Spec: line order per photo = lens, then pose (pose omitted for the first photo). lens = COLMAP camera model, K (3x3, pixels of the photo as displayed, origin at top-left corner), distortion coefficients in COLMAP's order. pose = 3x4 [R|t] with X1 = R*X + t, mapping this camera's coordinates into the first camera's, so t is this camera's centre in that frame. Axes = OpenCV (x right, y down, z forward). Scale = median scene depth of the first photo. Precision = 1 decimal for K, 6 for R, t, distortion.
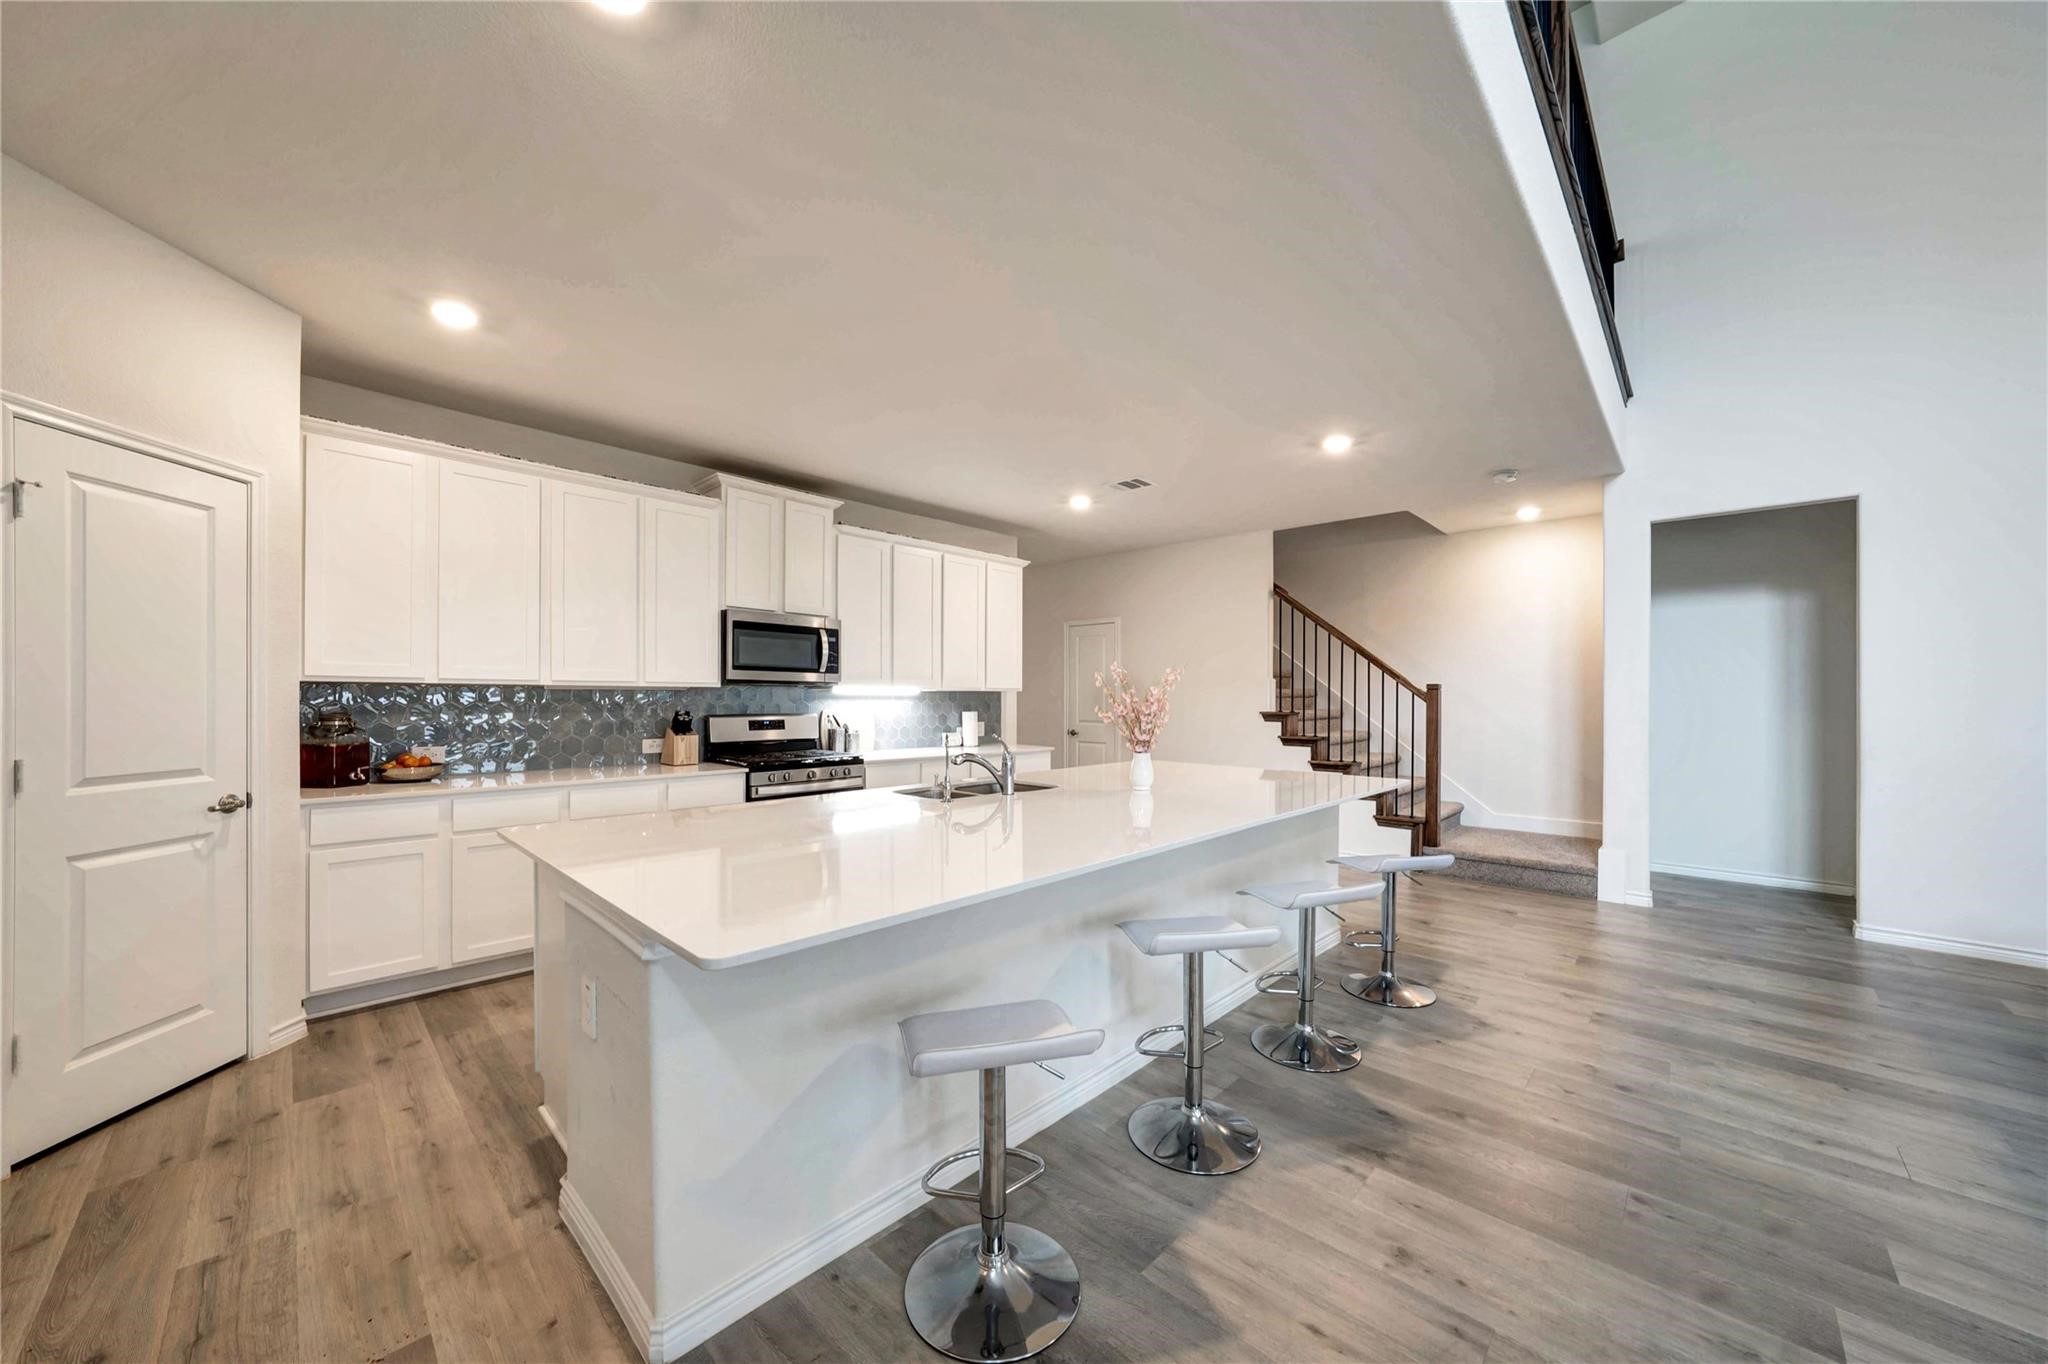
lens RADIAL K [[720.9, 0, 1011.1], [0, 720.9, 702.1], [0, 0, 1]] dist [-0.020986, 0.002784]
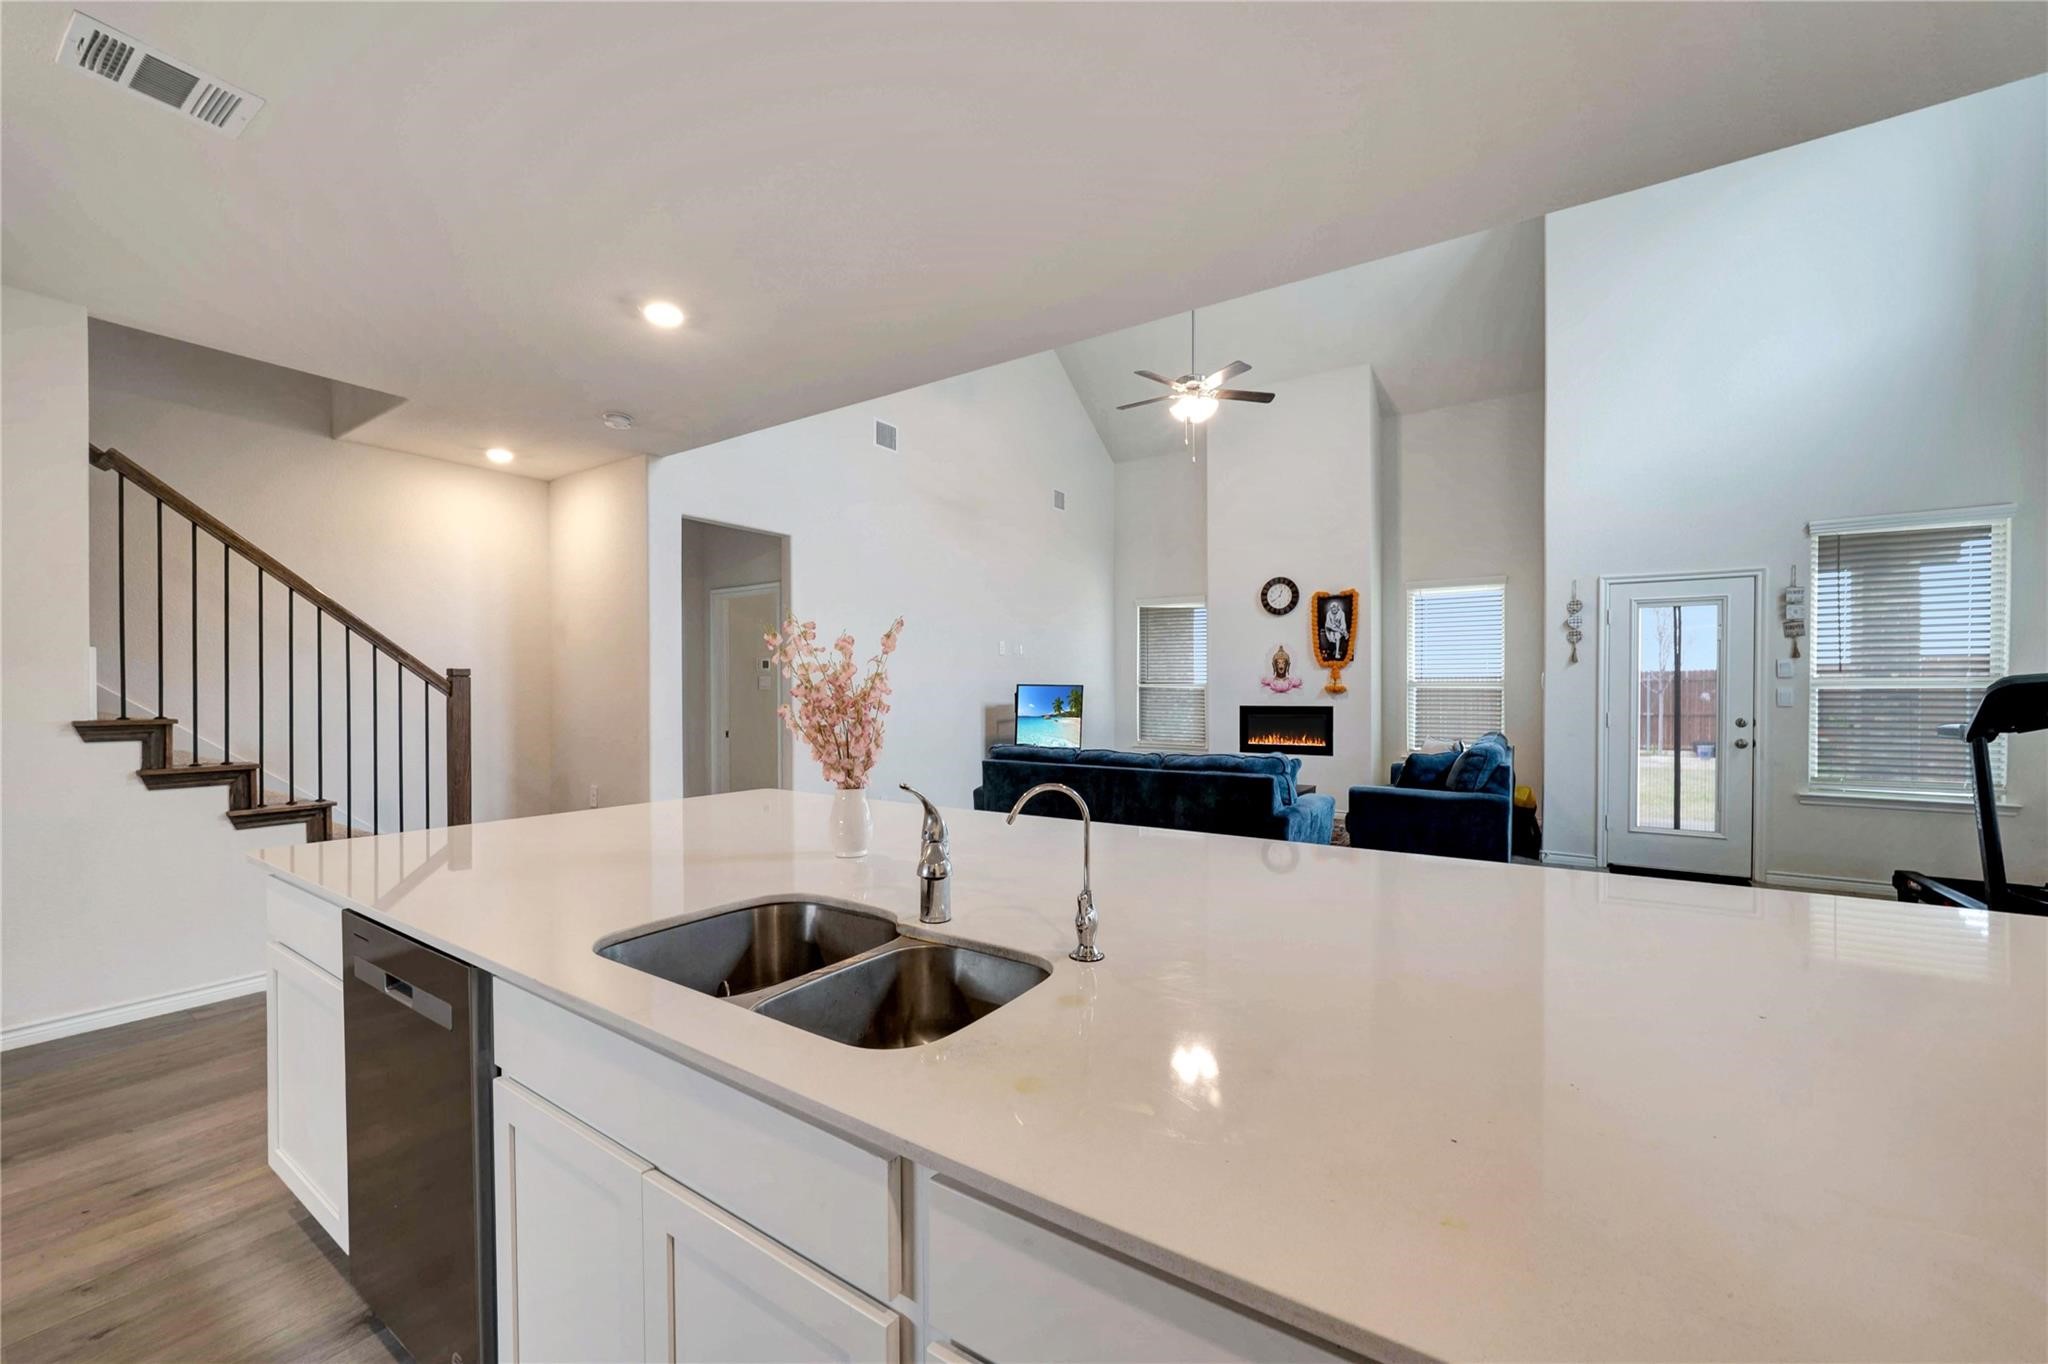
lens RADIAL K [[806.2, 0, 1021.1], [0, 806.2, 701.0], [0, 0, 1]] dist [-0.013034, 0.002607]
pose [[-0.185328, -0.017890, 0.982514, -0.336398], [0.009868, 0.999750, 0.020066, -0.004601], [-0.982627, 0.013414, -0.185105, 0.763068]]
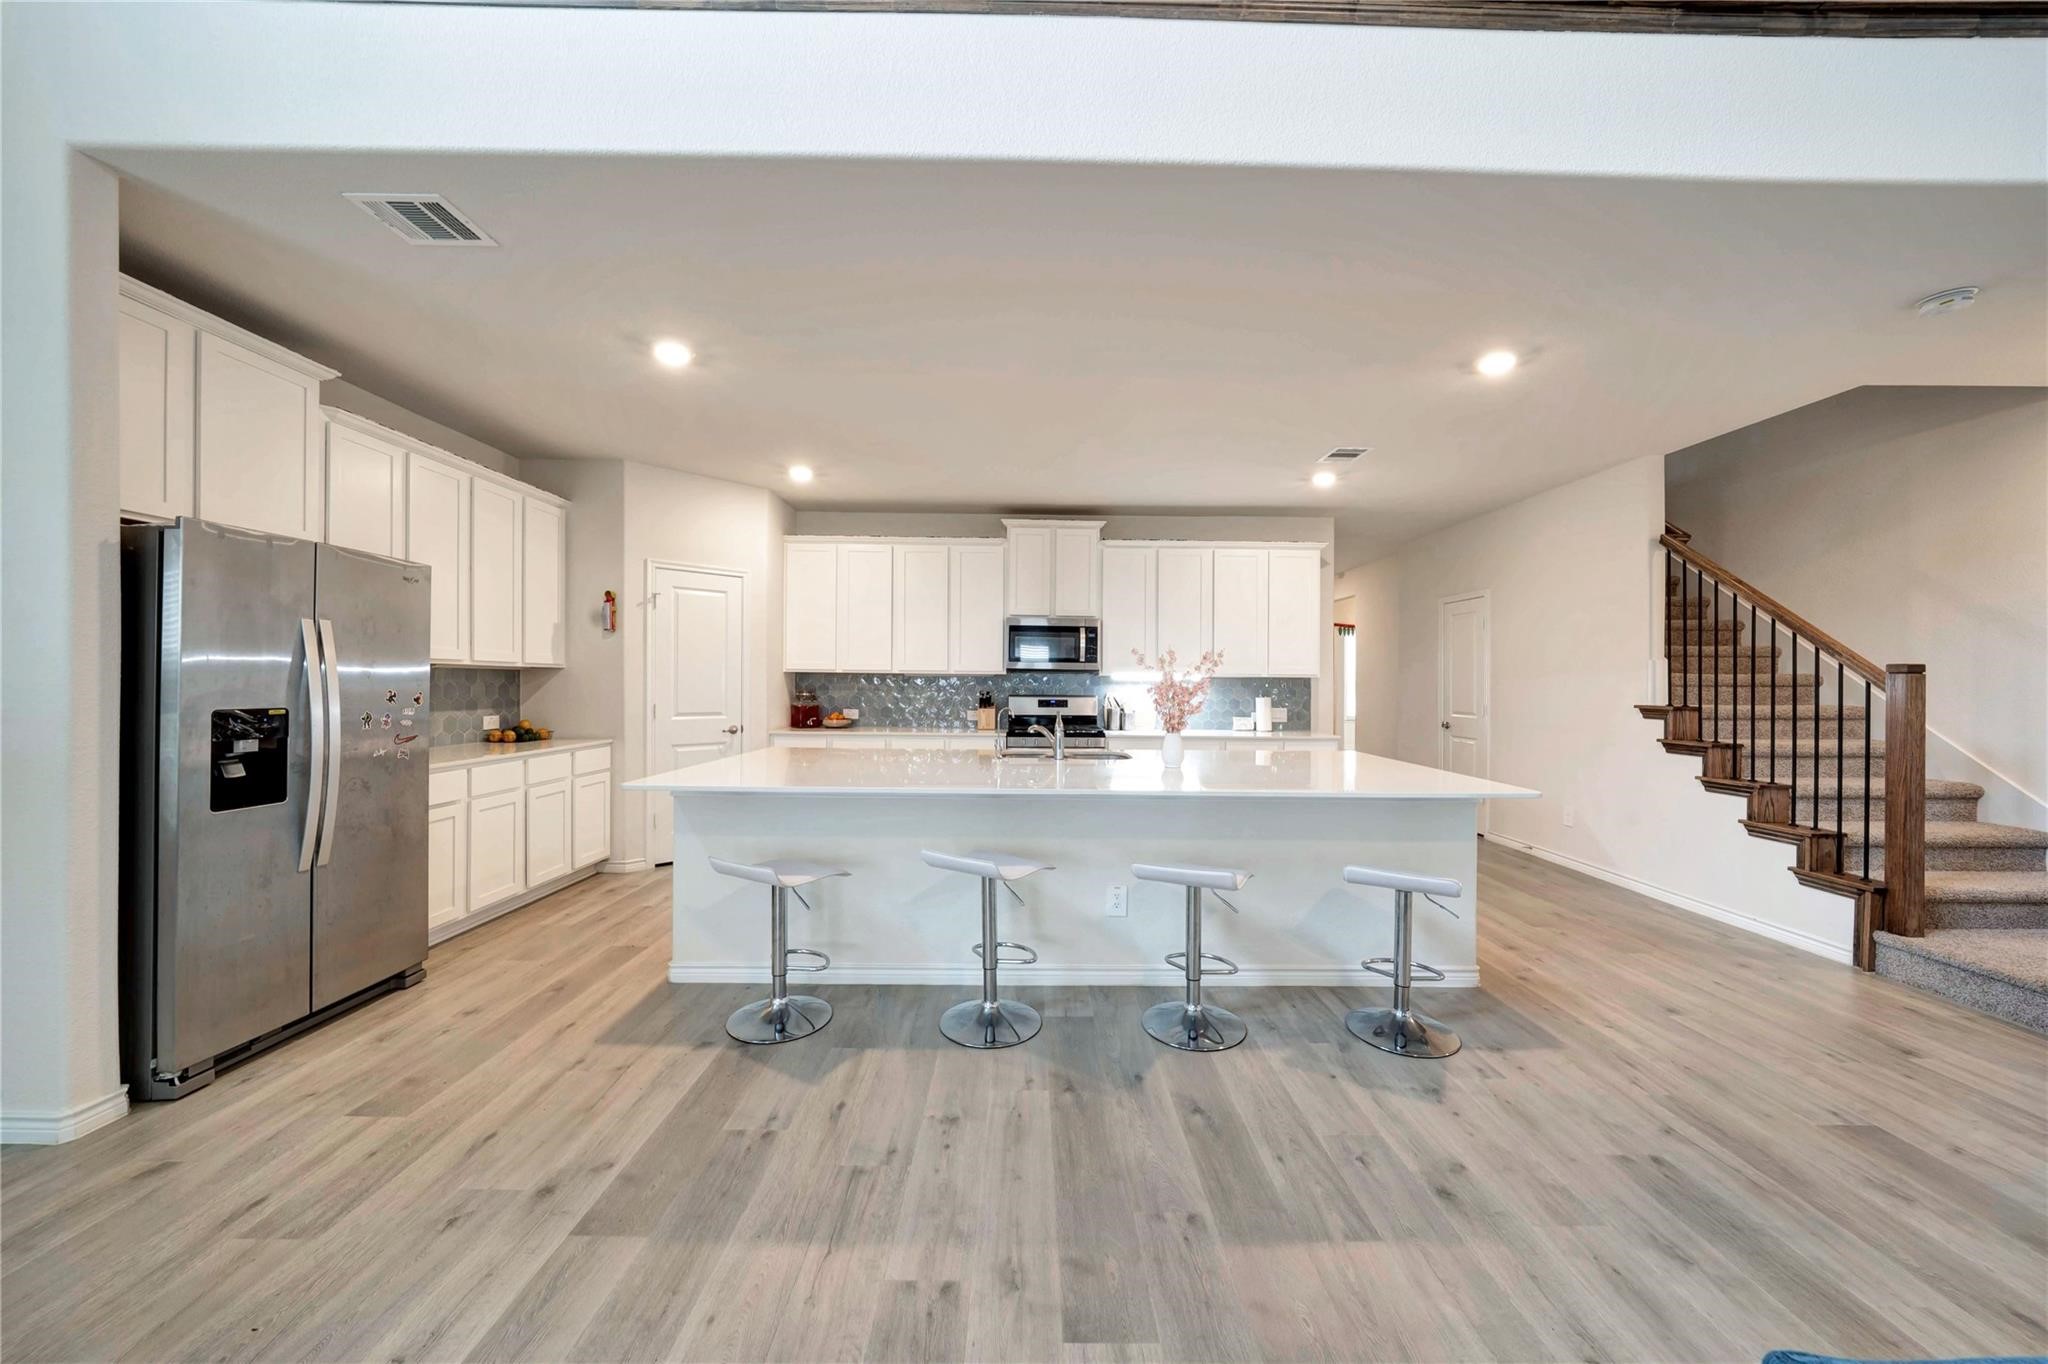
lens RADIAL K [[720.9, 0, 1039.5], [0, 720.9, 684.1], [0, 0, 1]] dist [-0.020986, 0.002784]
pose [[0.700336, 0.005040, -0.713796, 0.630488], [-0.011827, 0.999920, -0.004544, 0.003519], [0.713716, 0.011625, 0.700339, 0.084100]]
